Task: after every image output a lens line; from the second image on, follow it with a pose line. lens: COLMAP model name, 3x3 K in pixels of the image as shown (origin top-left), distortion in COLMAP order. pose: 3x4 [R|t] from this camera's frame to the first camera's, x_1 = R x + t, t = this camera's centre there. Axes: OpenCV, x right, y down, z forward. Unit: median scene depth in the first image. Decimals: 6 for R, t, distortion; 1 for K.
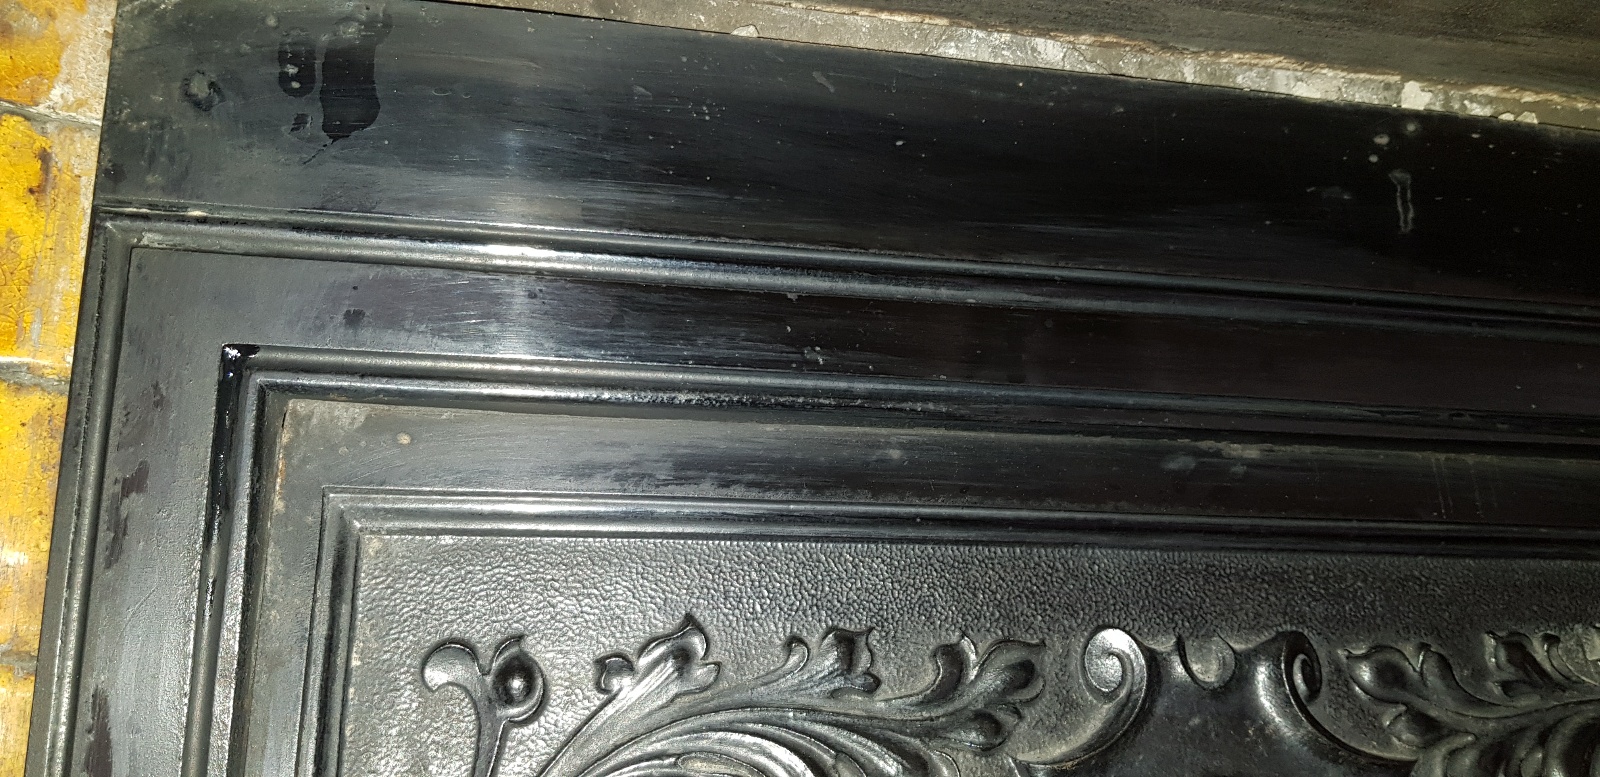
lens RADIAL K [[1240.4, 0, 779.1], [0, 1240.4, 388.7], [0, 0, 1]] dist [0.099336, -0.218168]
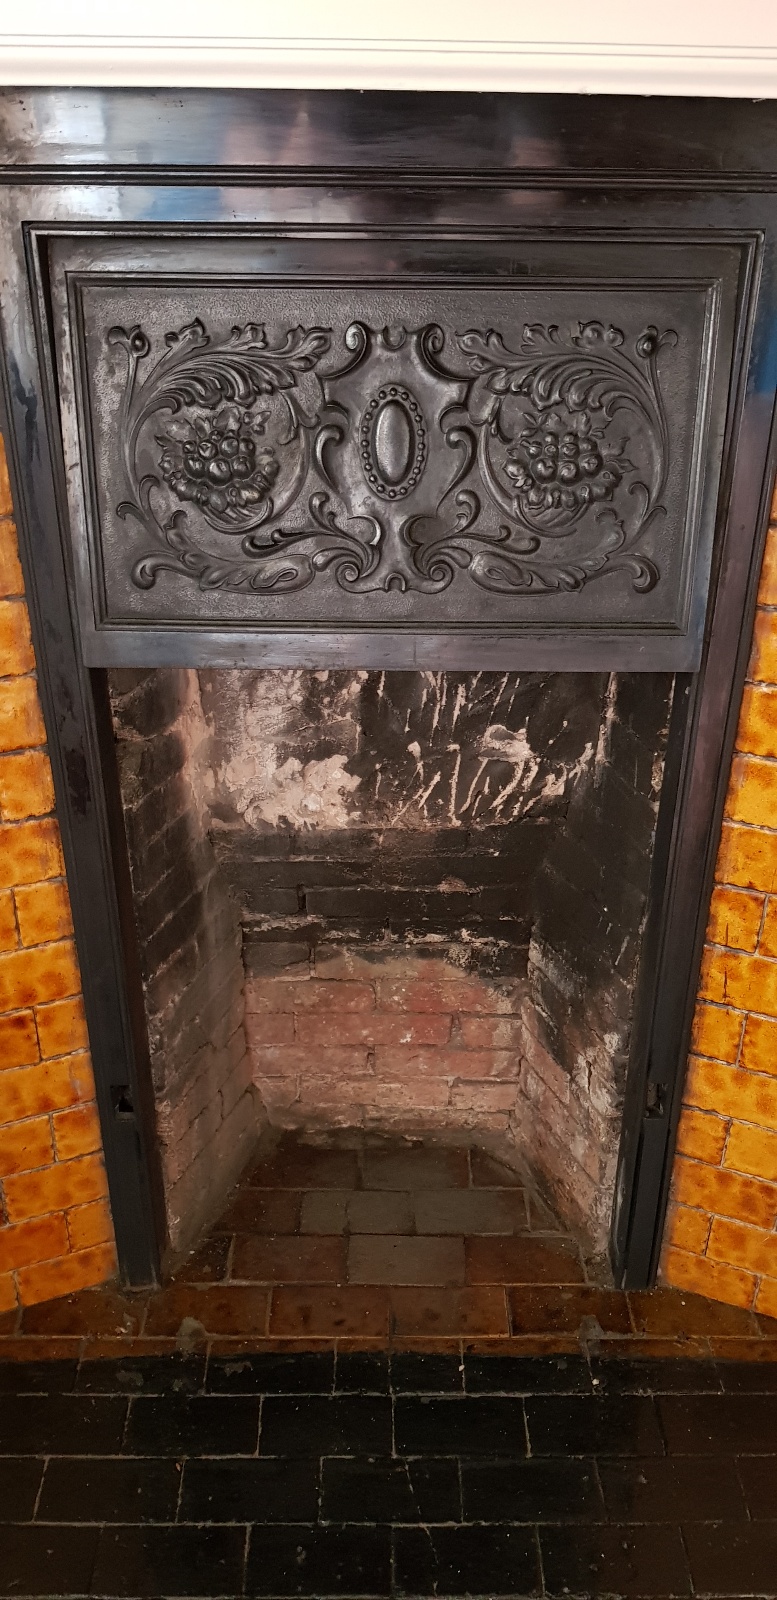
lens RADIAL K [[1215.2, 0, 388.7], [0, 1215.2, 822.0], [0, 0, 1]] dist [0.105090, -0.207657]
pose [[0.978114, 0.101366, -0.181708, 0.972426], [0.040553, 0.763684, 0.644316, -0.722122], [0.204079, -0.637583, 0.742859, -1.698228]]
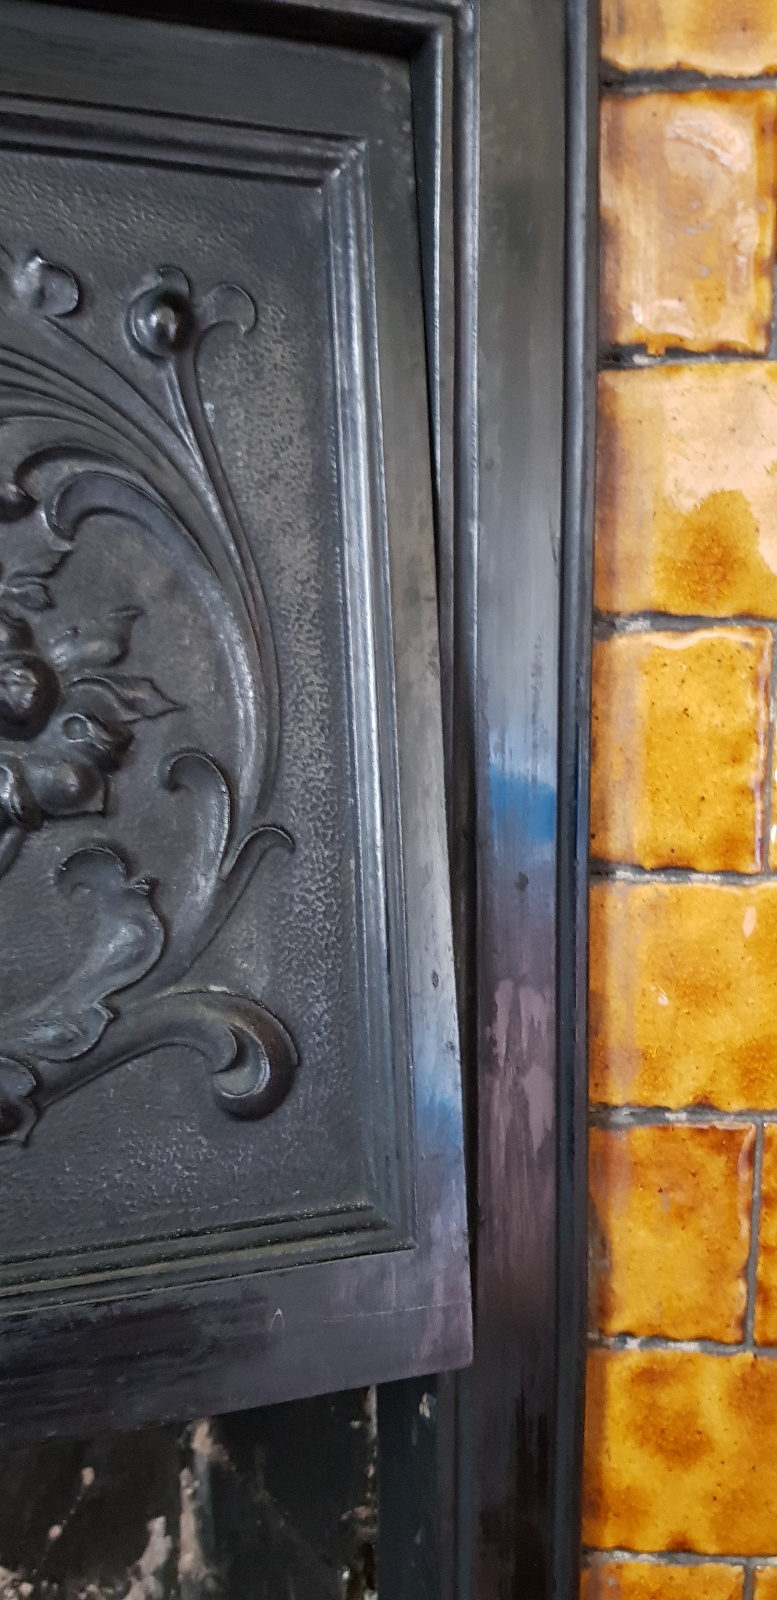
lens RADIAL K [[1215.2, 0, 388.7], [0, 1215.2, 822.0], [0, 0, 1]] dist [0.105090, -0.207657]
pose [[0.991415, -0.021095, 0.129039, 0.967789], [-0.018635, 0.954029, 0.299135, 0.345069], [-0.129417, -0.298972, 0.945446, 0.245501]]
